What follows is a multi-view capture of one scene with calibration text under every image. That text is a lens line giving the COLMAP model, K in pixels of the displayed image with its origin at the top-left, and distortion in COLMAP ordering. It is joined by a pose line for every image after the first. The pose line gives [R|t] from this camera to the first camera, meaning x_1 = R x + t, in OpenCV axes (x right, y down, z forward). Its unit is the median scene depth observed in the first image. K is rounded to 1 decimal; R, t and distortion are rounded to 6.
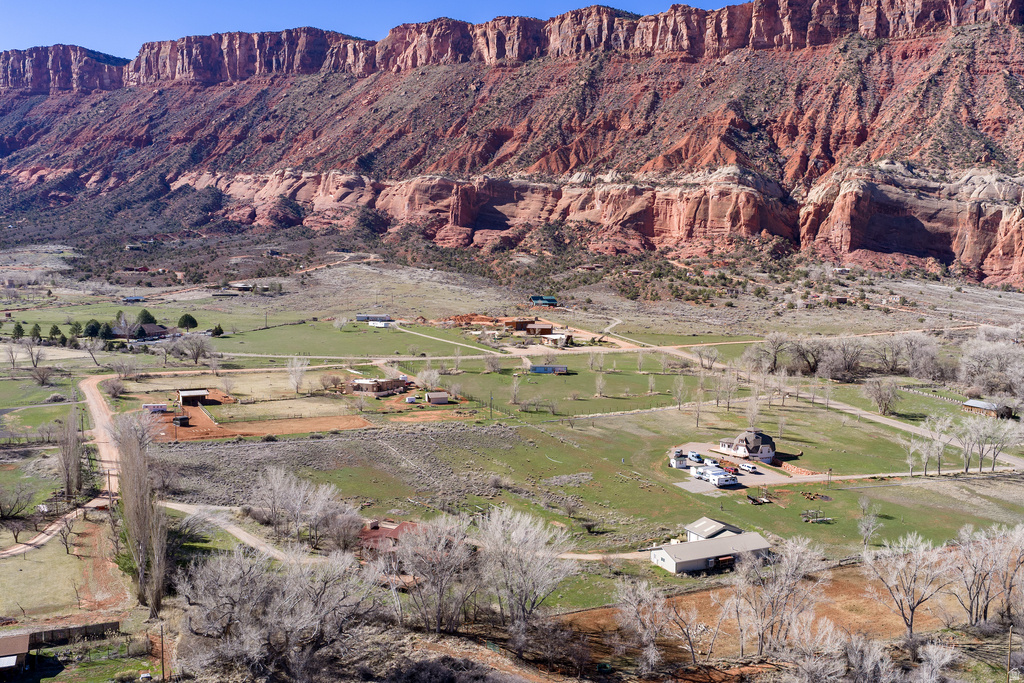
lens RADIAL K [[953.0, 0, 581.8], [0, 953.0, 367.0], [0, 0, 1]] dist [0.014205, -0.098760]
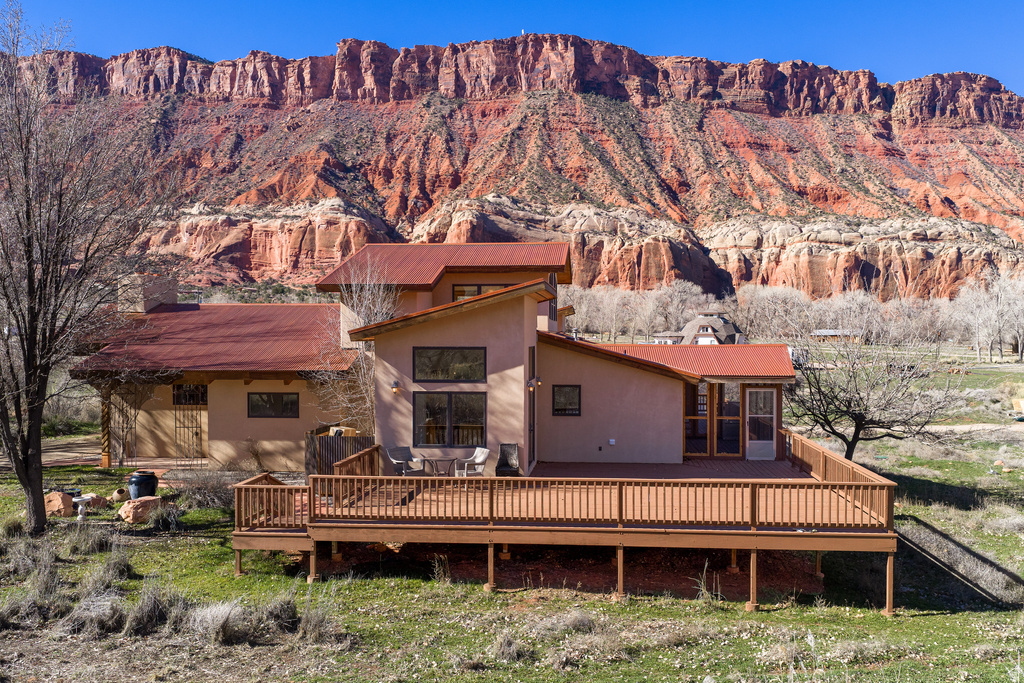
lens RADIAL K [[887.2, 0, 527.7], [0, 887.2, 357.0], [0, 0, 1]] dist [0.015070, -0.043478]
pose [[0.914665, -0.023398, 0.403534, -0.026469], [0.058320, 0.995517, -0.074469, 0.023423], [-0.399982, 0.091648, 0.911929, 0.101480]]
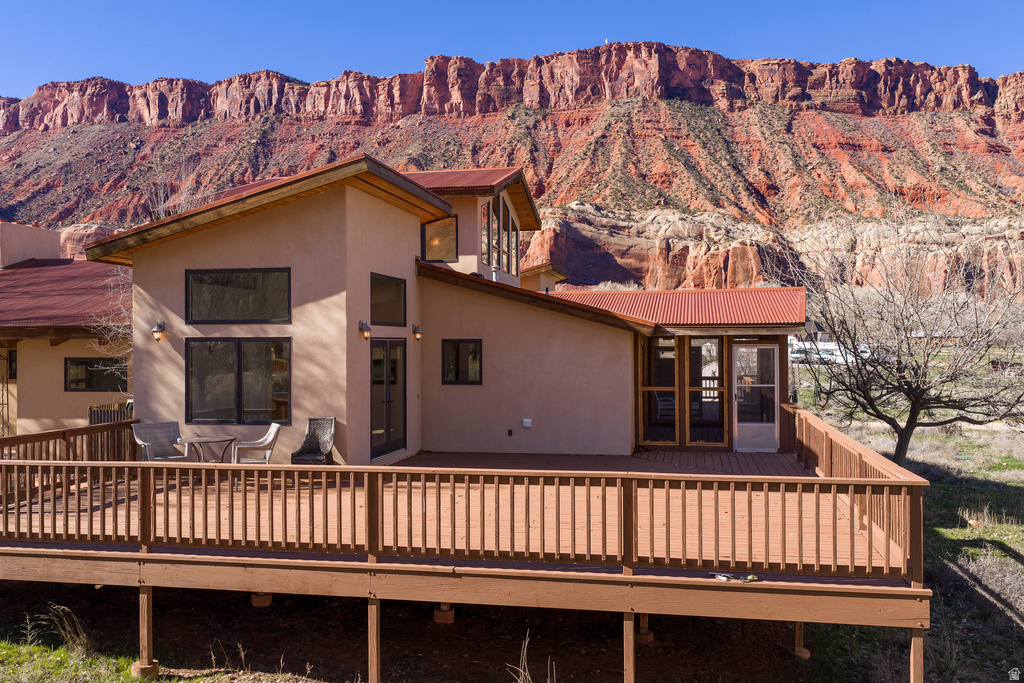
lens RADIAL K [[882.3, 0, 512.0], [0, 882.3, 341.5], [0, 0, 1]] dist [0.006043, -0.021815]
pose [[0.955219, -0.017938, 0.295355, -0.022427], [0.051960, 0.992819, -0.107749, 0.023934], [-0.291301, 0.118270, 0.949292, 0.104986]]
